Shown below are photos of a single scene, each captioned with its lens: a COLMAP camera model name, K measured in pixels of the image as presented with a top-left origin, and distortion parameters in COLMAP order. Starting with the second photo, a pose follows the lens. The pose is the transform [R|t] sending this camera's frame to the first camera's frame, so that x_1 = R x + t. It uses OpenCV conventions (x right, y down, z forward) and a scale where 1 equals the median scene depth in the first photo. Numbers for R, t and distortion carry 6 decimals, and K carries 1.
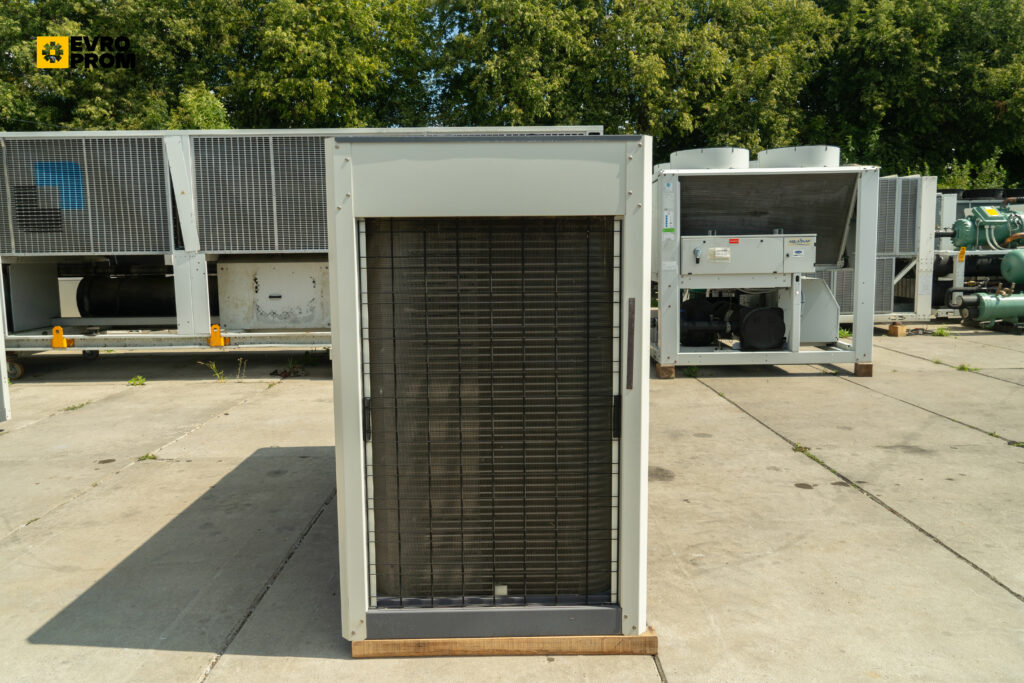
lens RADIAL K [[747.0, 0, 512.0], [0, 747.0, 341.5], [0, 0, 1]] dist [0.000401, 0.000811]
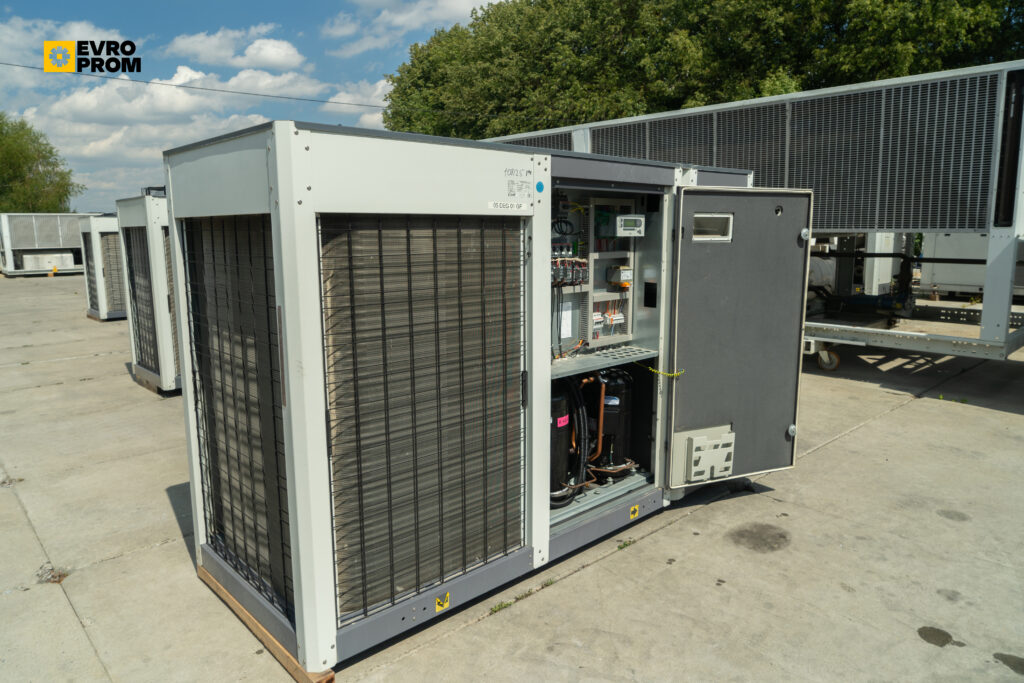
lens RADIAL K [[681.9, 0, 512.0], [0, 681.9, 341.5], [0, 0, 1]] dist [-0.015341, 0.001788]
pose [[0.675976, 0.131723, -0.725056, 0.289250], [-0.092843, 0.991278, 0.093531, -0.036903], [0.731052, 0.004091, 0.682309, 0.198239]]
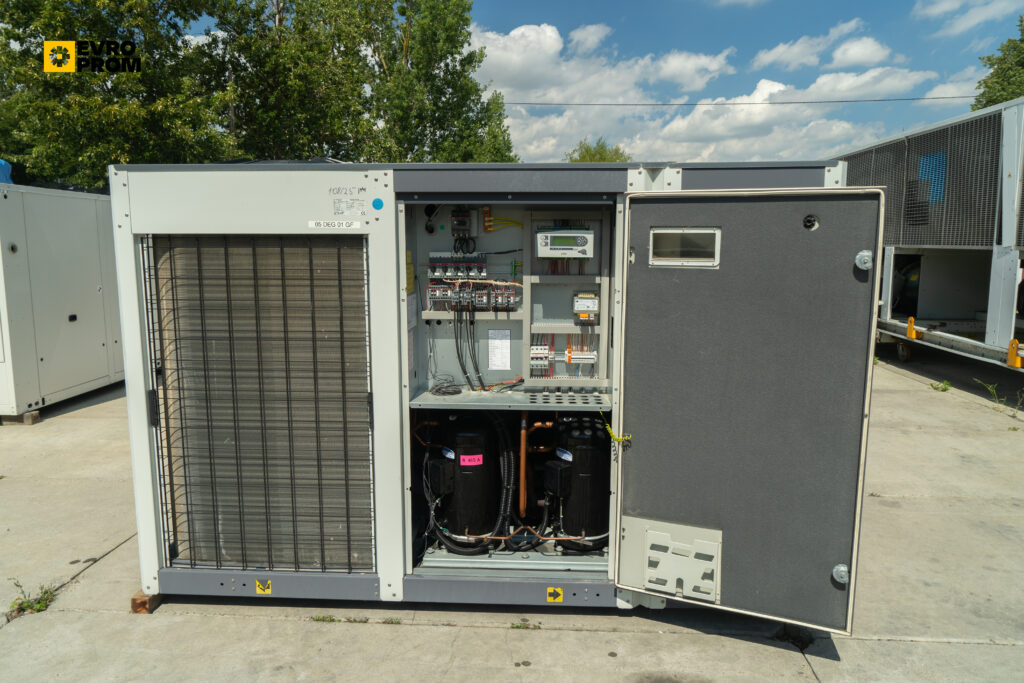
lens RADIAL K [[694.2, 0, 512.0], [0, 694.2, 341.5], [0, 0, 1]] dist [-0.018459, 0.004329]
pose [[-0.064078, 0.159863, -0.985057, 0.371101], [-0.119233, 0.978789, 0.166602, -0.079356], [0.990796, 0.128127, -0.043658, 0.512040]]
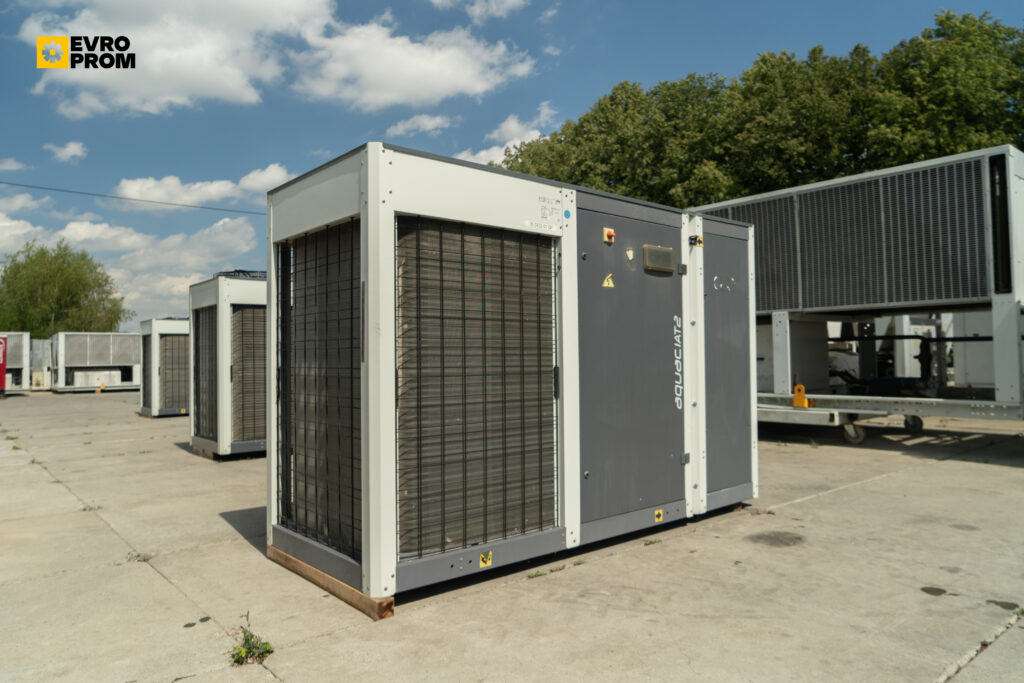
lens RADIAL K [[694.2, 0, 512.0], [0, 694.2, 341.5], [0, 0, 1]] dist [-0.018459, 0.004329]
pose [[0.641207, -0.011008, -0.767289, 0.343777], [-0.090245, 0.991877, -0.089646, 0.032759], [0.762043, 0.126725, 0.635004, 0.155530]]
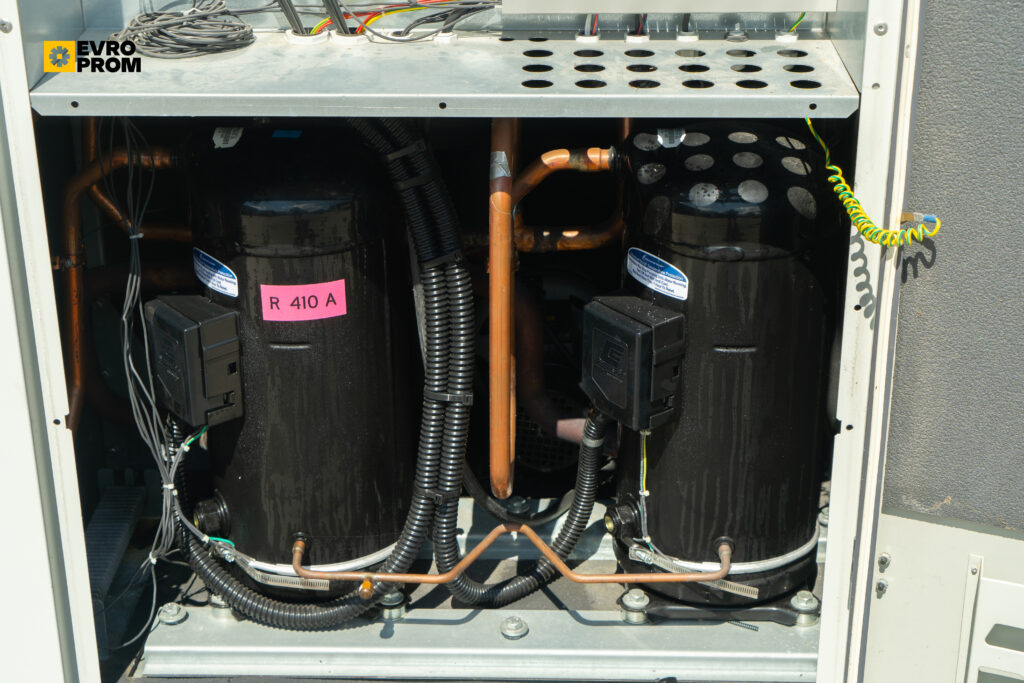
lens RADIAL K [[1774.6, 0, 512.0], [0, 1774.6, 341.5], [0, 0, 1]] dist [0.023075, 0.015734]
pose [[-0.045252, 0.427884, -0.902700, 0.249272], [-0.110854, 0.895894, 0.430215, -0.059123], [0.992806, 0.119536, 0.006892, 0.510467]]
